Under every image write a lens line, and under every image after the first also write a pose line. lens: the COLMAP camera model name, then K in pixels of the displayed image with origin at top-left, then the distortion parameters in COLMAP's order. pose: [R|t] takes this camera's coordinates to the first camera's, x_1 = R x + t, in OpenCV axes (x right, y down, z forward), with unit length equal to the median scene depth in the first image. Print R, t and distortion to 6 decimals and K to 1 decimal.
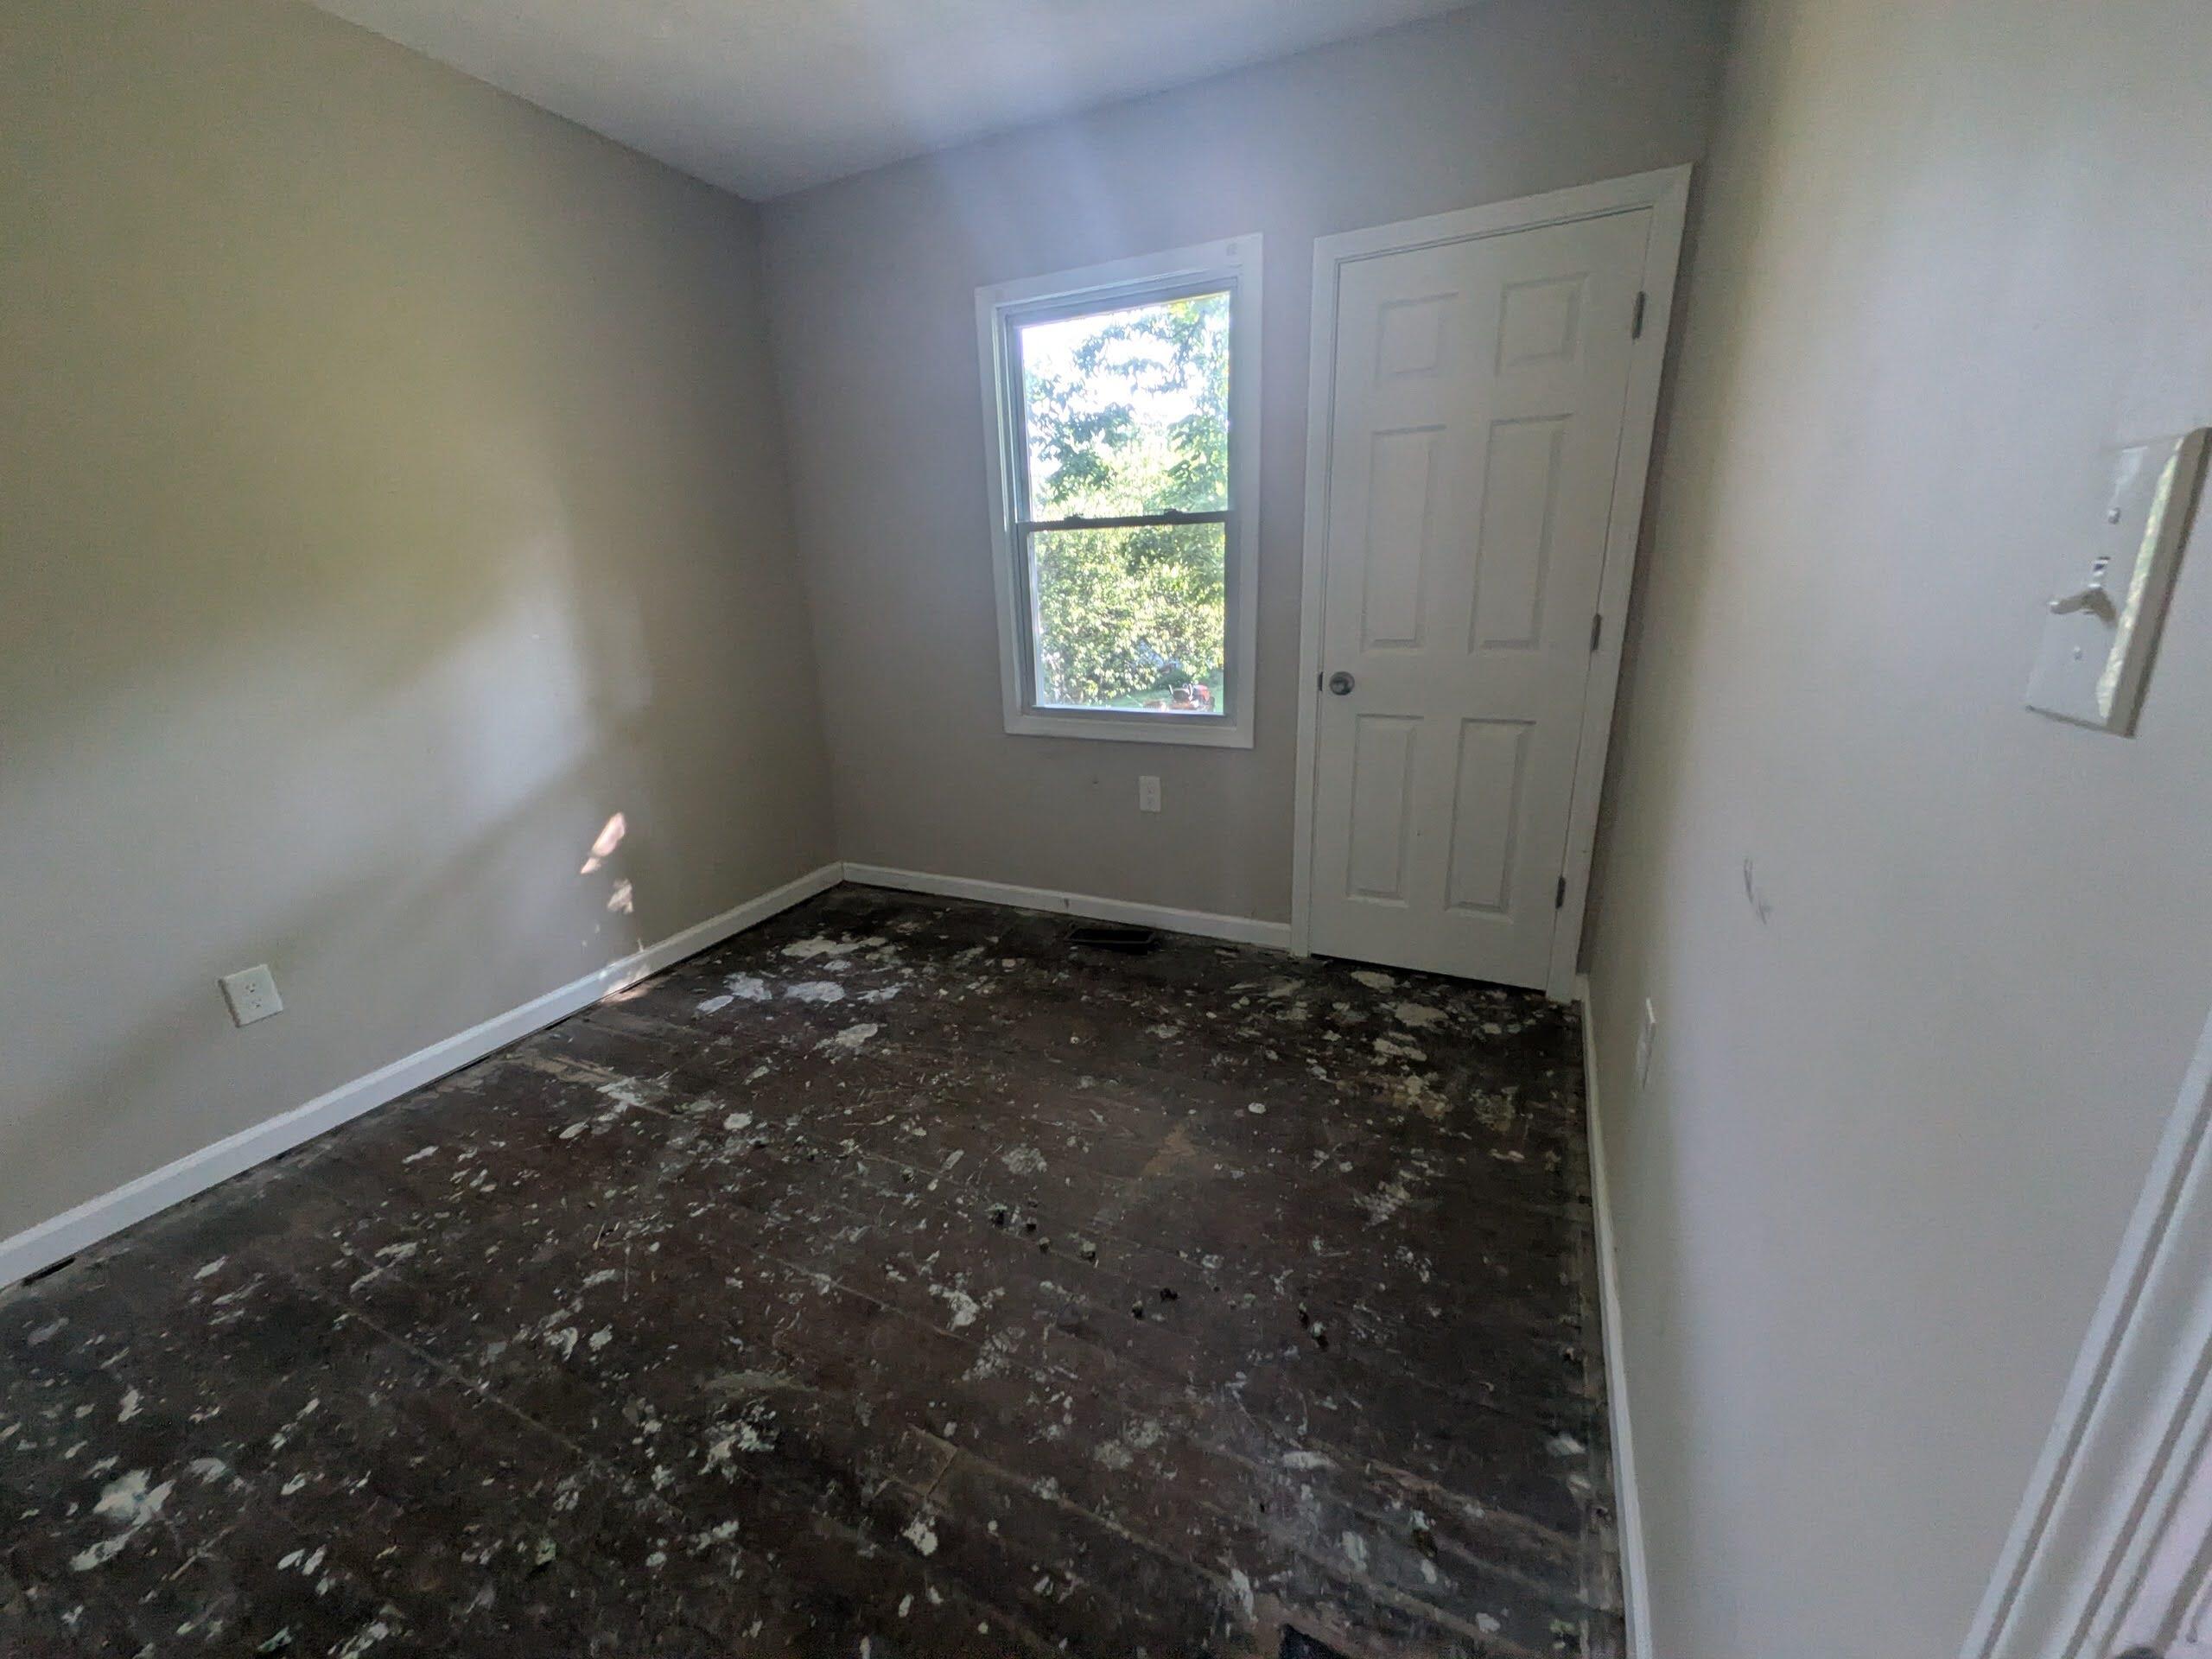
lens RADIAL K [[871.9, 0, 1104.0], [0, 871.9, 842.6], [0, 0, 1]] dist [0.011623, -0.003767]
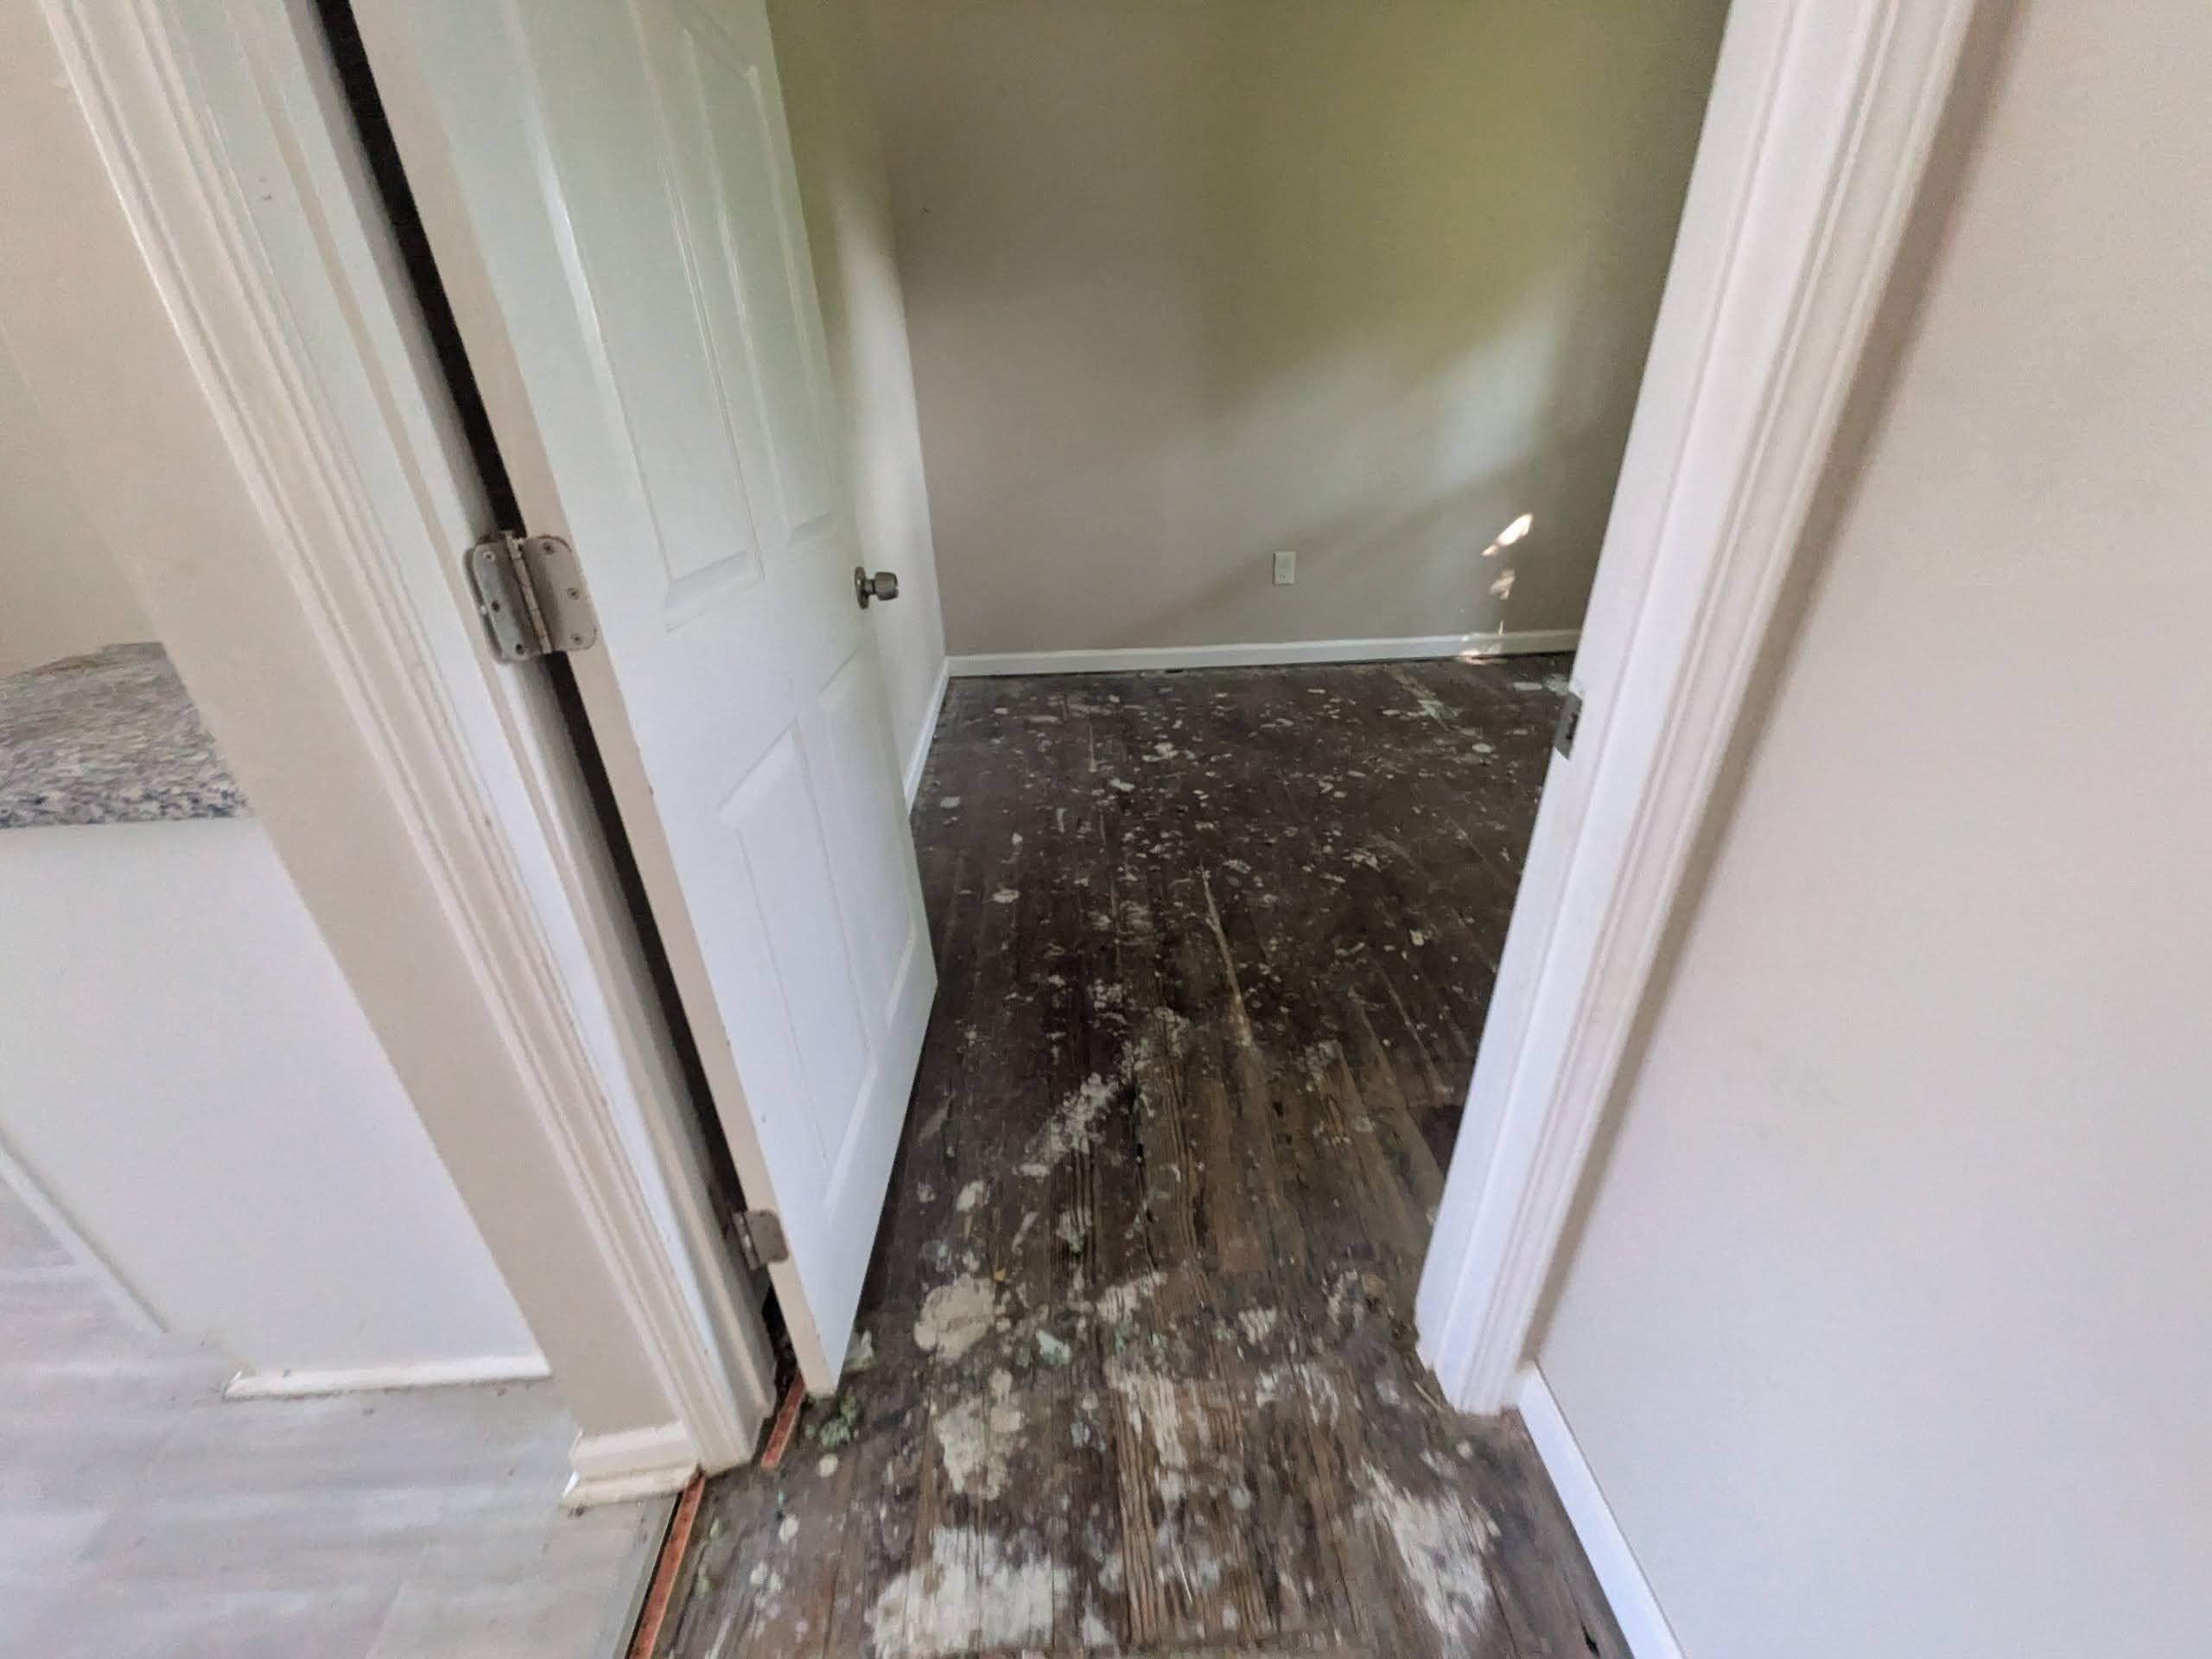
lens RADIAL K [[871.9, 0, 1105.2], [0, 871.9, 827.3], [0, 0, 1]] dist [0.011623, -0.003767]
pose [[0.486200, 0.445153, -0.751963, 0.374047], [-0.260728, 0.895223, 0.361382, 0.094207], [0.834045, 0.020354, 0.551321, -0.231884]]
